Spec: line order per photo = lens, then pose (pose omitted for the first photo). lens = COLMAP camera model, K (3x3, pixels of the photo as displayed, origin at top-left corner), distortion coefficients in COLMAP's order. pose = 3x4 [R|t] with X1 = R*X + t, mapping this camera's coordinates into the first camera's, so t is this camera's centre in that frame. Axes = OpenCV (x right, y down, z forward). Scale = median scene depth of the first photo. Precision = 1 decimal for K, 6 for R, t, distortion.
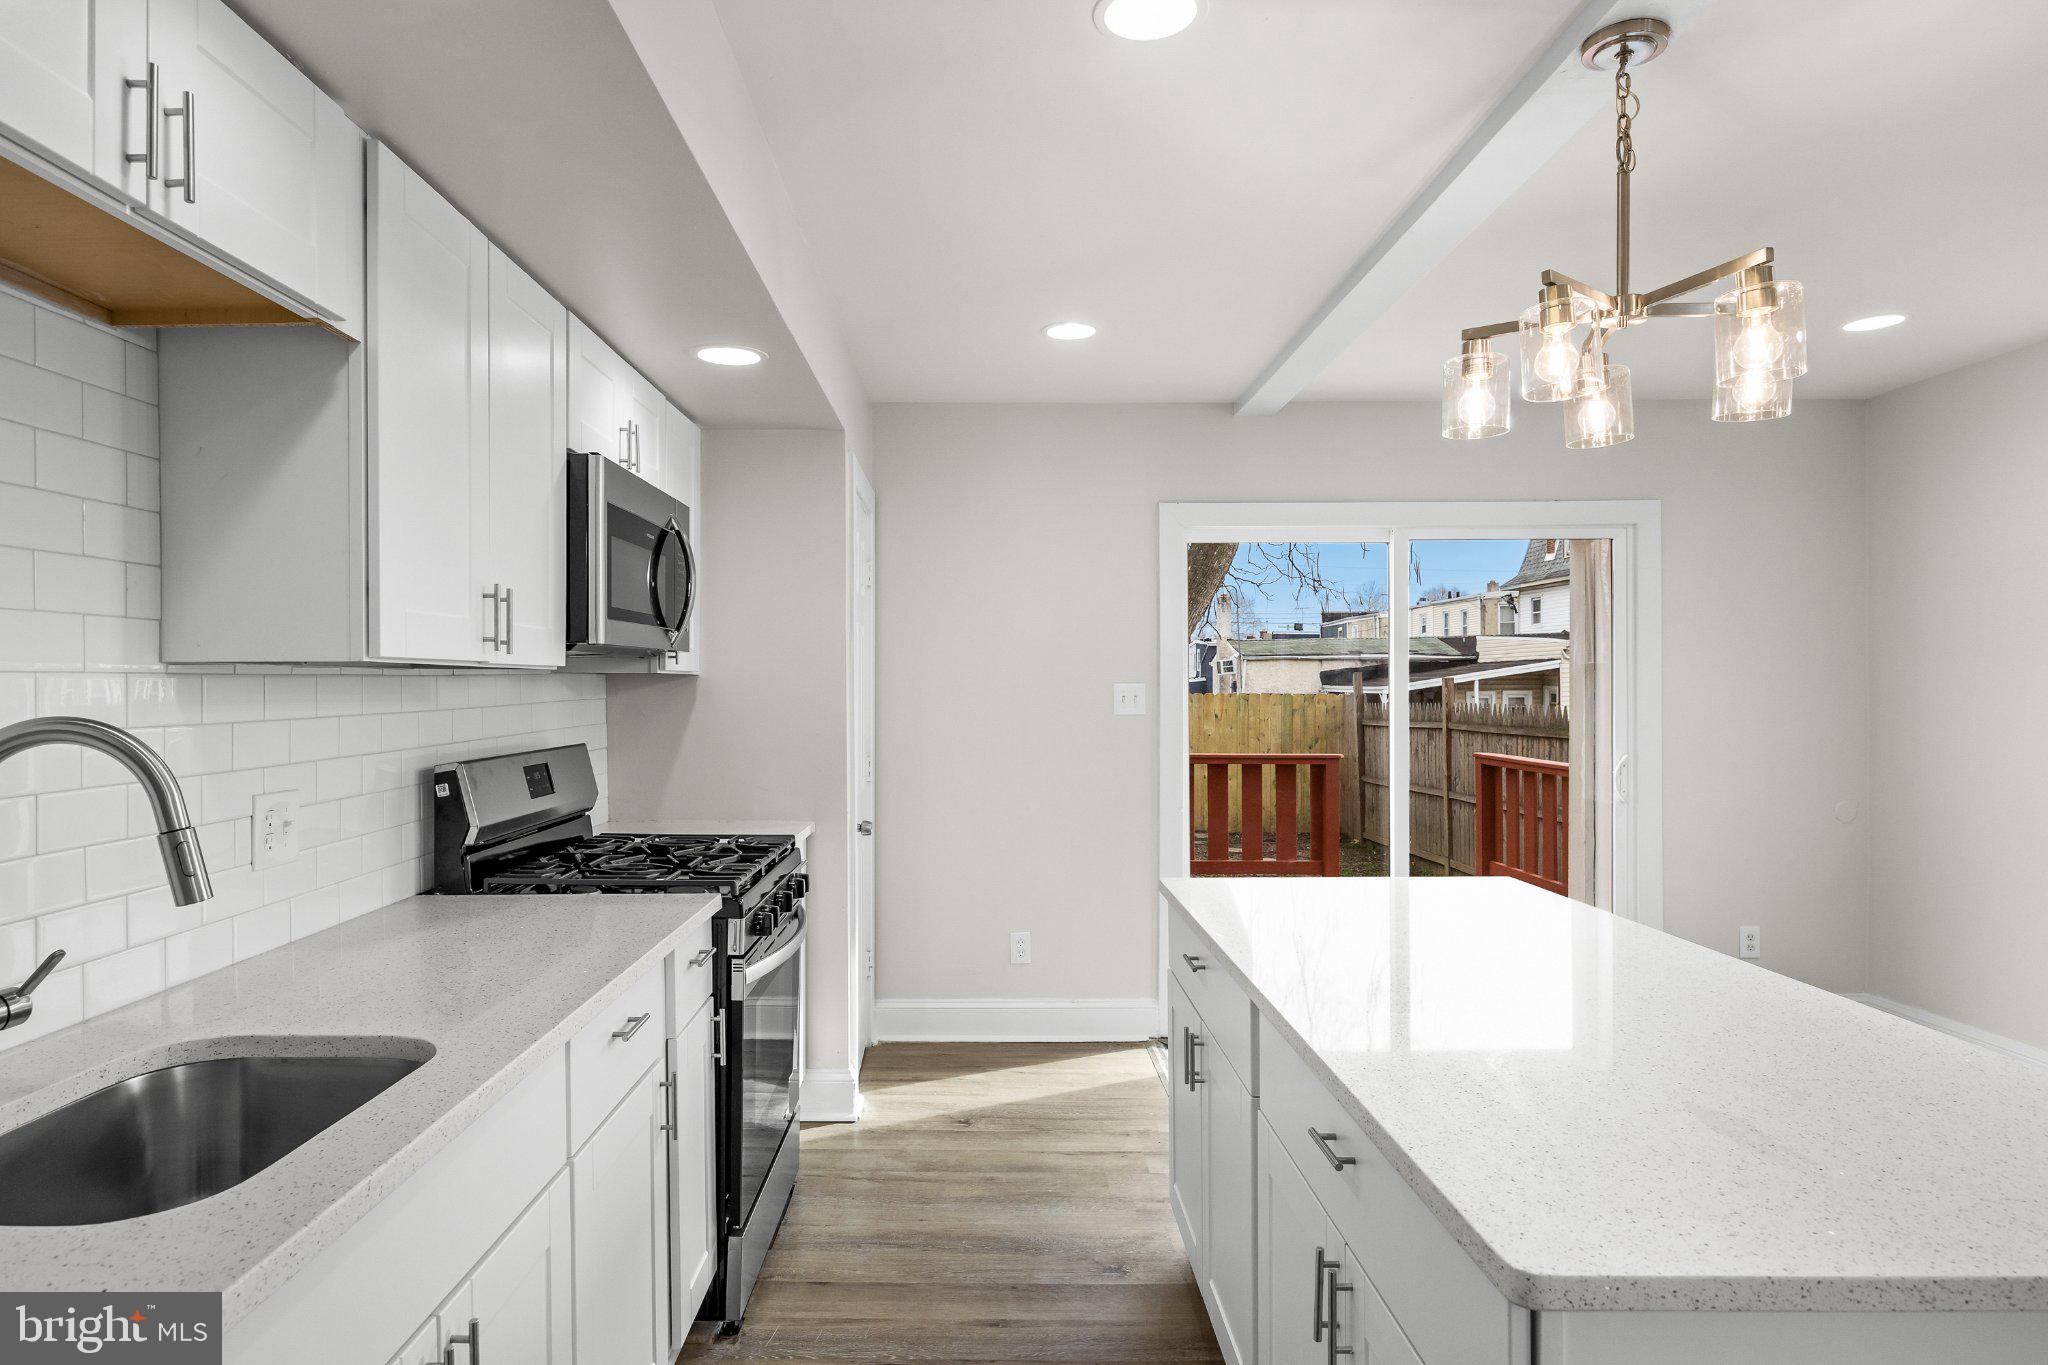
lens RADIAL K [[1160.0, 0, 980.4], [0, 1160.0, 698.8], [0, 0, 1]] dist [0.001315, -0.002661]
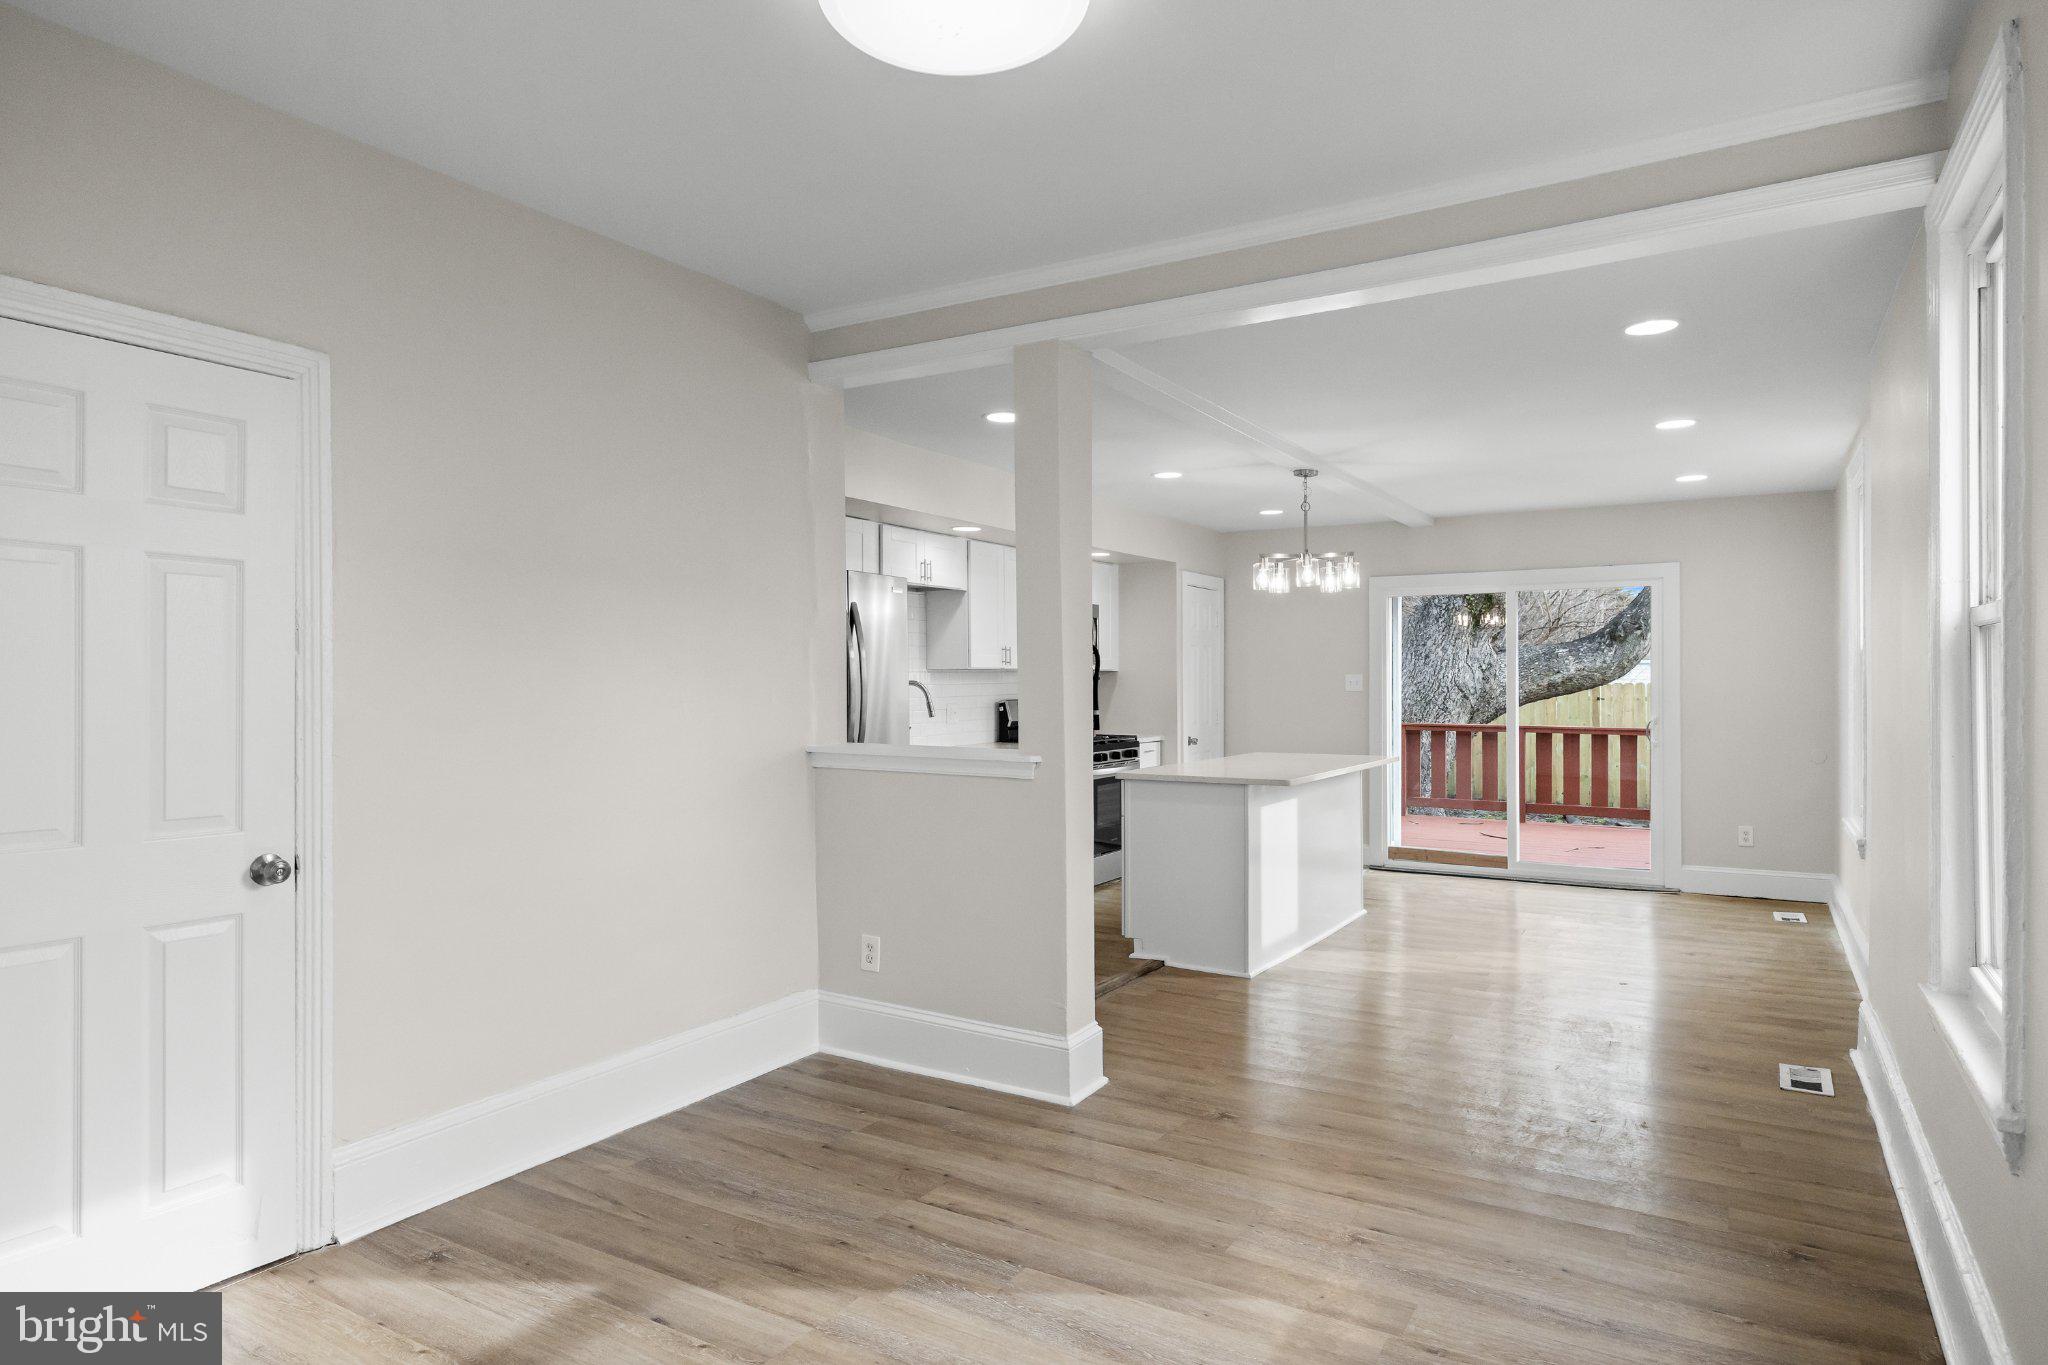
lens RADIAL K [[1183.8, 0, 1017.4], [0, 1183.8, 686.1], [0, 0, 1]] dist [-0.005746, -0.001080]
pose [[0.856542, 0.003002, -0.516069, 0.645400], [-0.005474, 0.999980, -0.003268, 0.014994], [0.516048, 0.005624, 0.856541, -0.904434]]
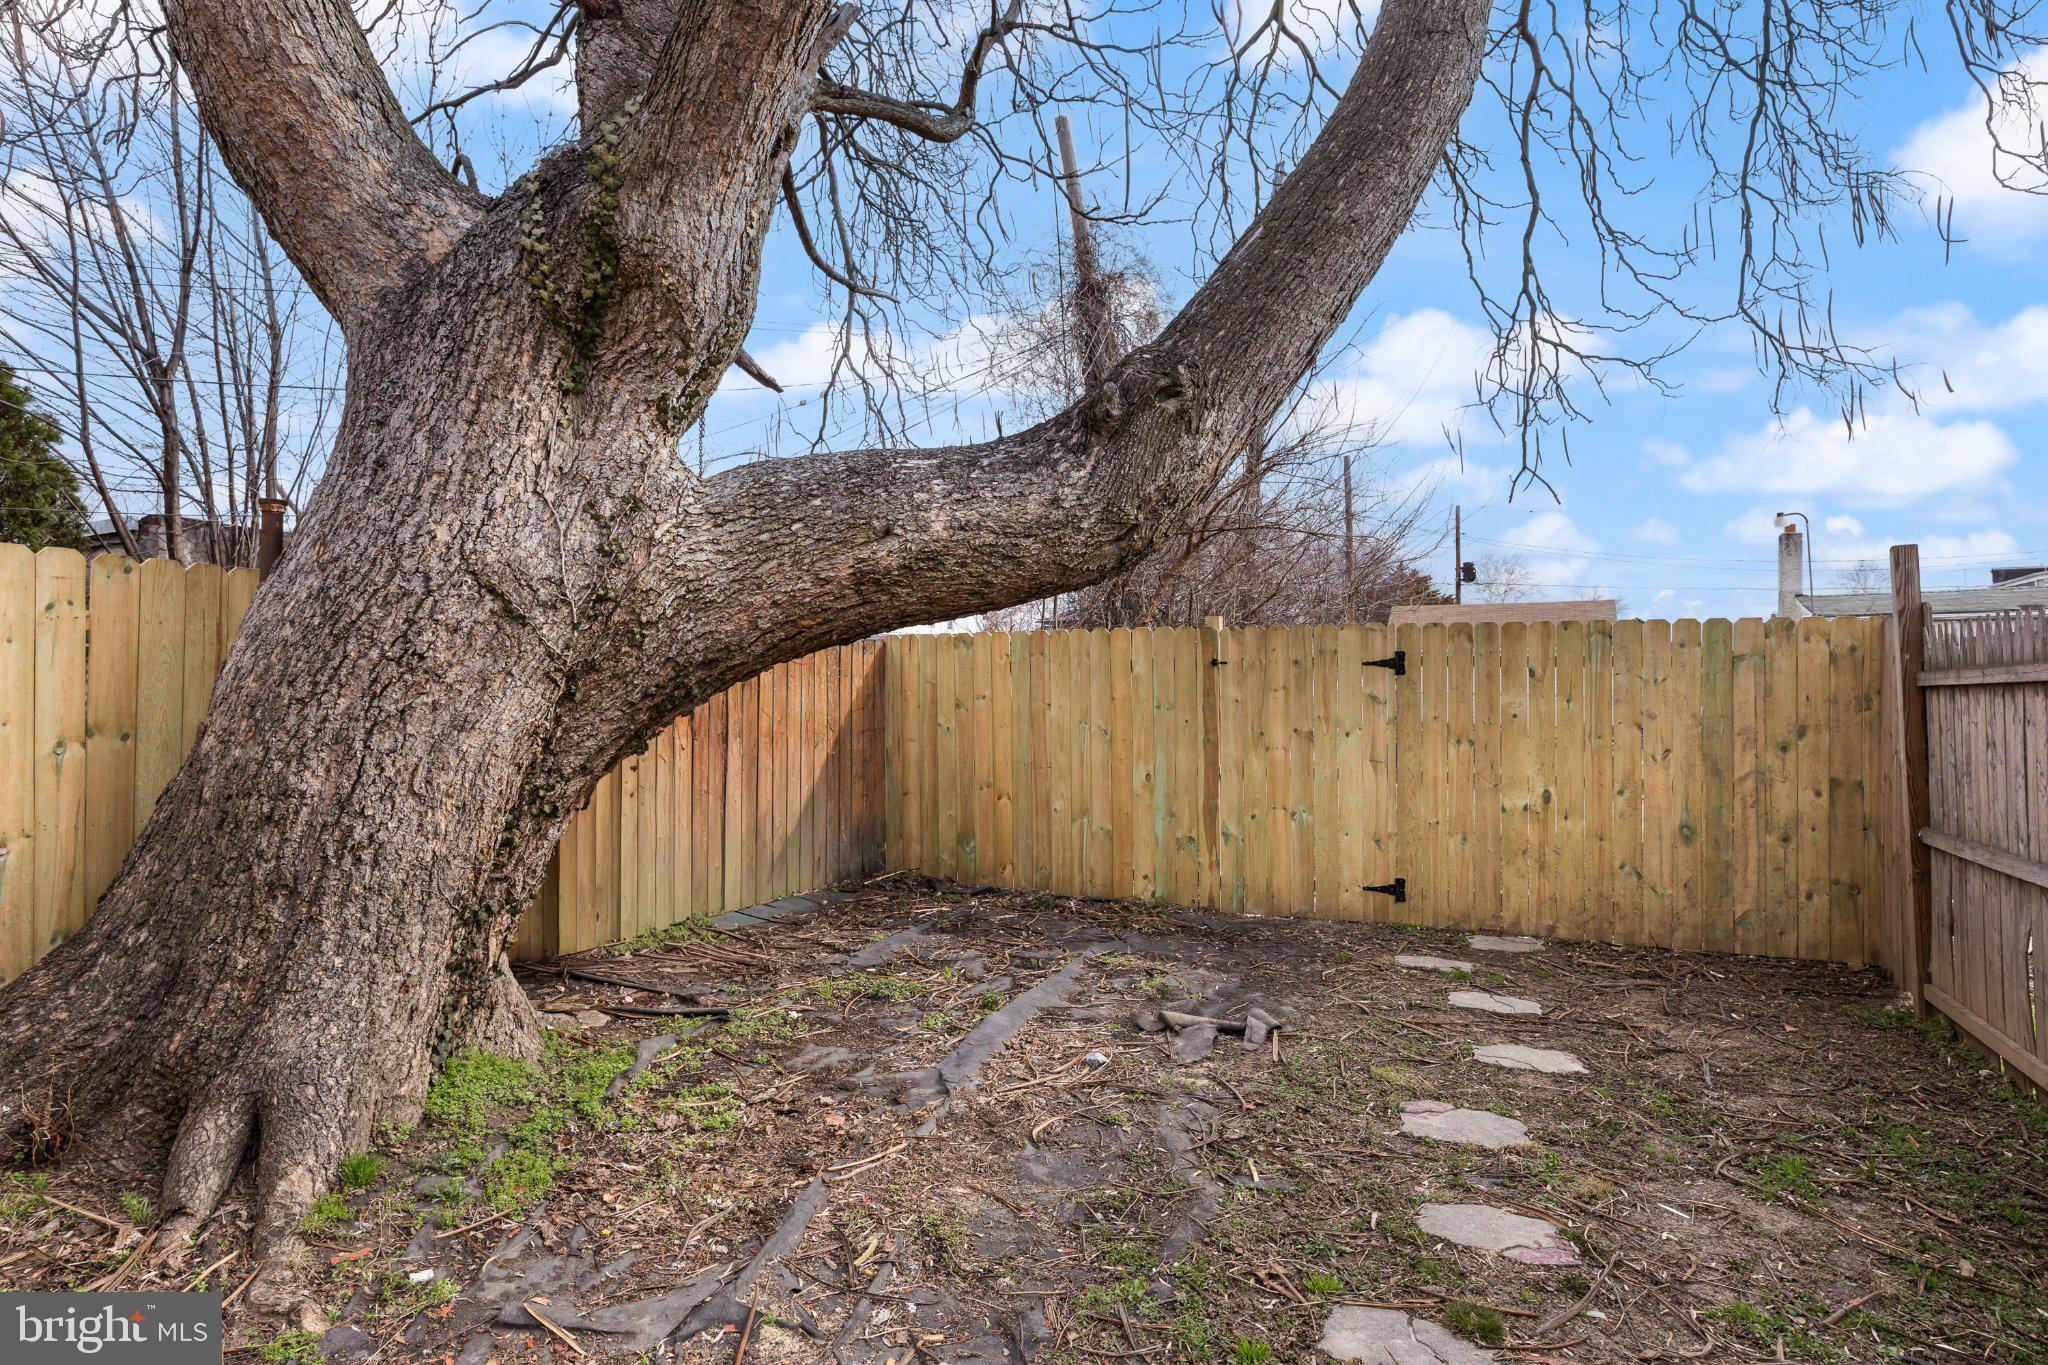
lens RADIAL K [[1160.0, 0, 1020.1], [0, 1160.0, 687.8], [0, 0, 1]] dist [0.001315, -0.002661]
pose [[0.912136, -0.000102, -0.409889, 0.703092], [-0.002643, 0.999978, -0.006131, 0.081216], [0.409880, 0.006676, 0.912115, 1.763317]]
